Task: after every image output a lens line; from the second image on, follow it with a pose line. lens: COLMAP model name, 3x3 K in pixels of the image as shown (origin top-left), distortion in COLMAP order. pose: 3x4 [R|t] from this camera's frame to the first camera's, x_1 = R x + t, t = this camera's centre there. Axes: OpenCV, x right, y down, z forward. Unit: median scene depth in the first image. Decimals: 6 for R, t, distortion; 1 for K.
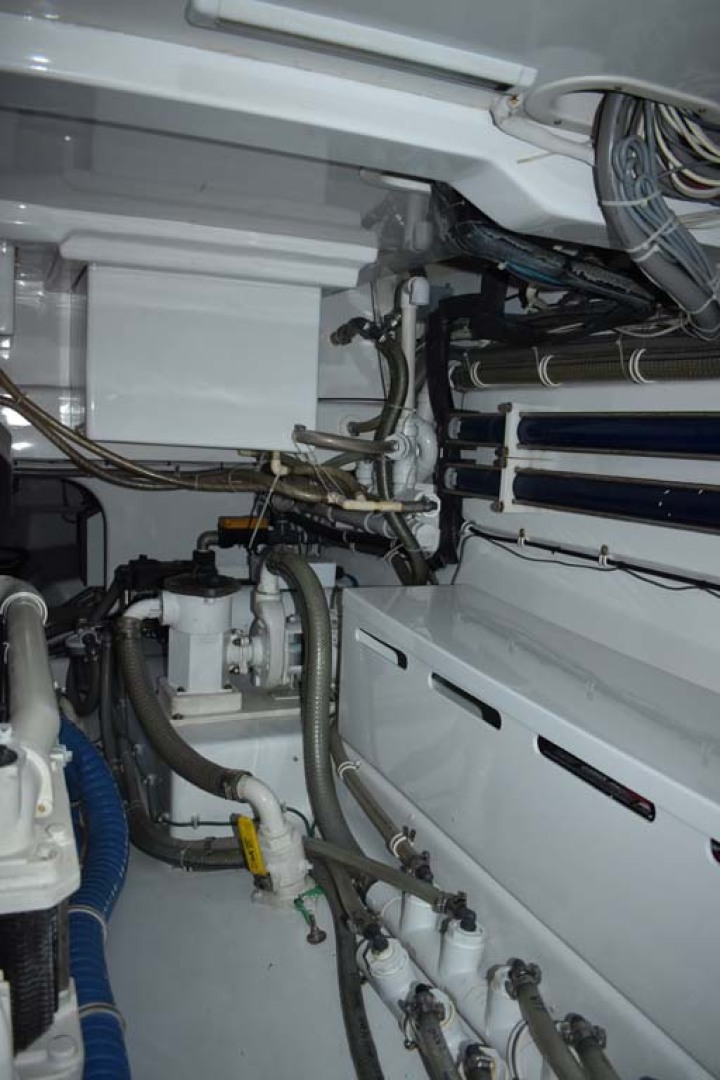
lens RADIAL K [[847.0, 0, 360.0], [0, 847.0, 540.0], [0, 0, 1]] dist [-0.041746, 0.000414]
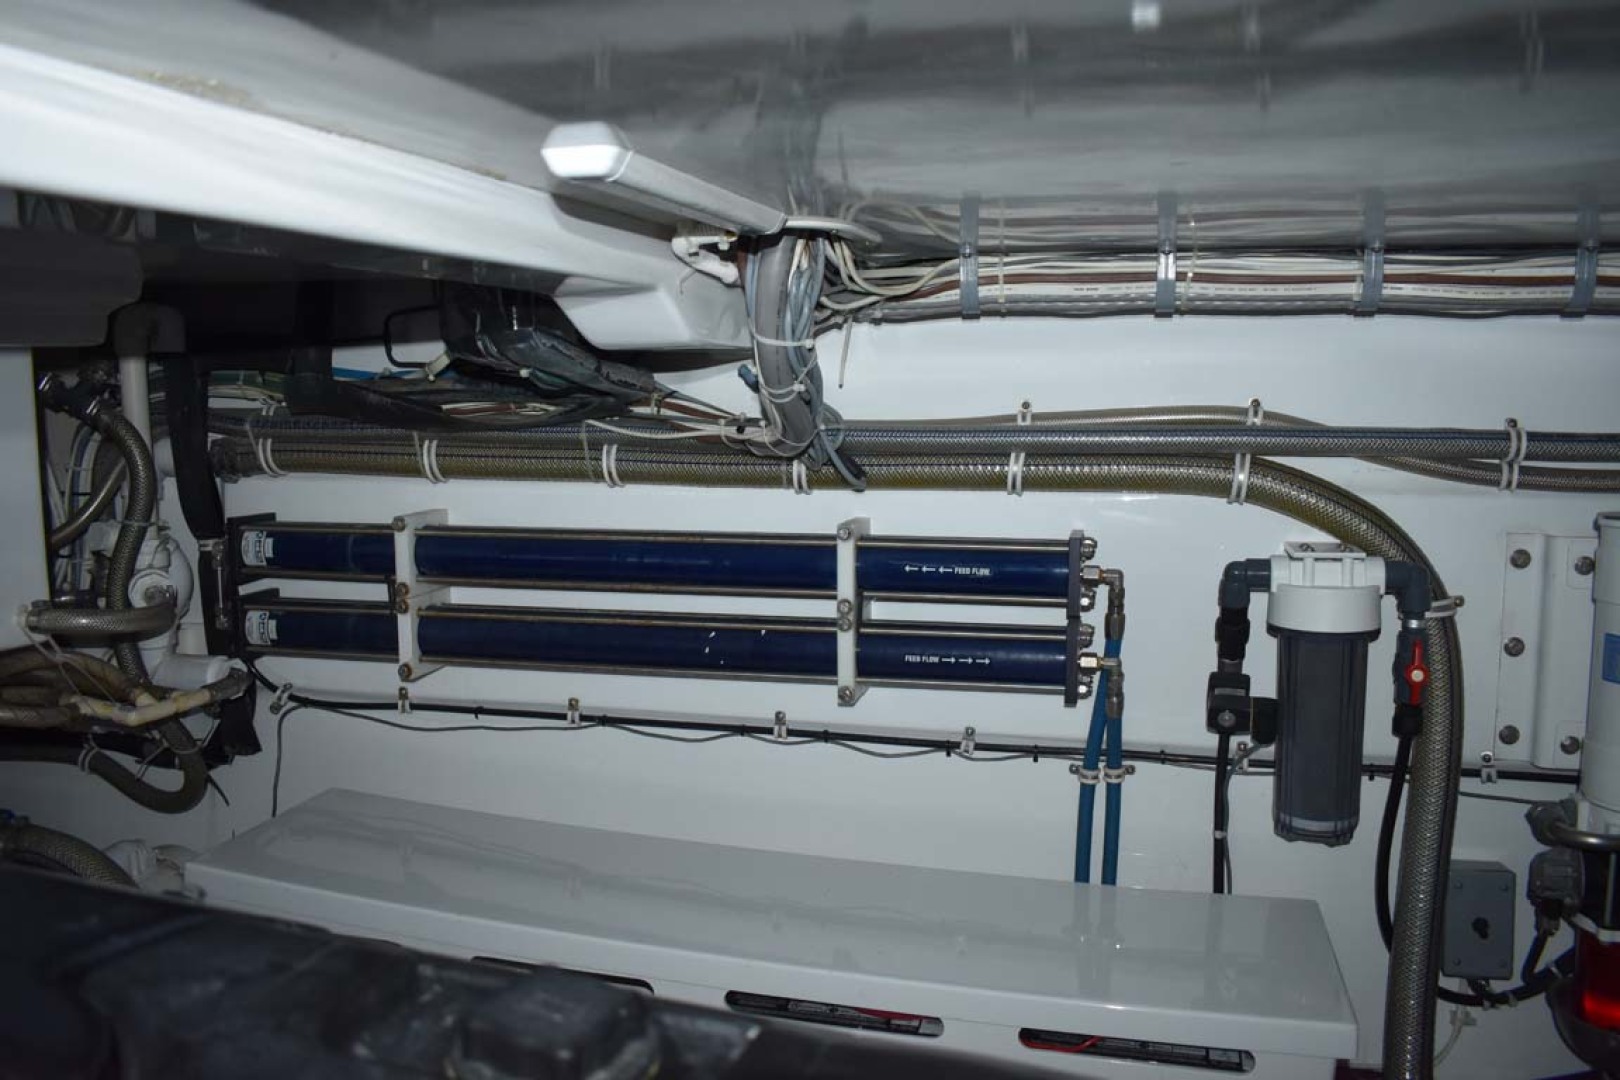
lens RADIAL K [[1327.7, 0, 810.0], [0, 1327.7, 540.0], [0, 0, 1]] dist [-0.161433, -0.000008]
pose [[0.579875, -0.181171, 0.794306, -0.439179], [0.130541, 0.983026, 0.128915, -0.229769], [-0.804179, 0.028935, 0.593682, 0.138858]]
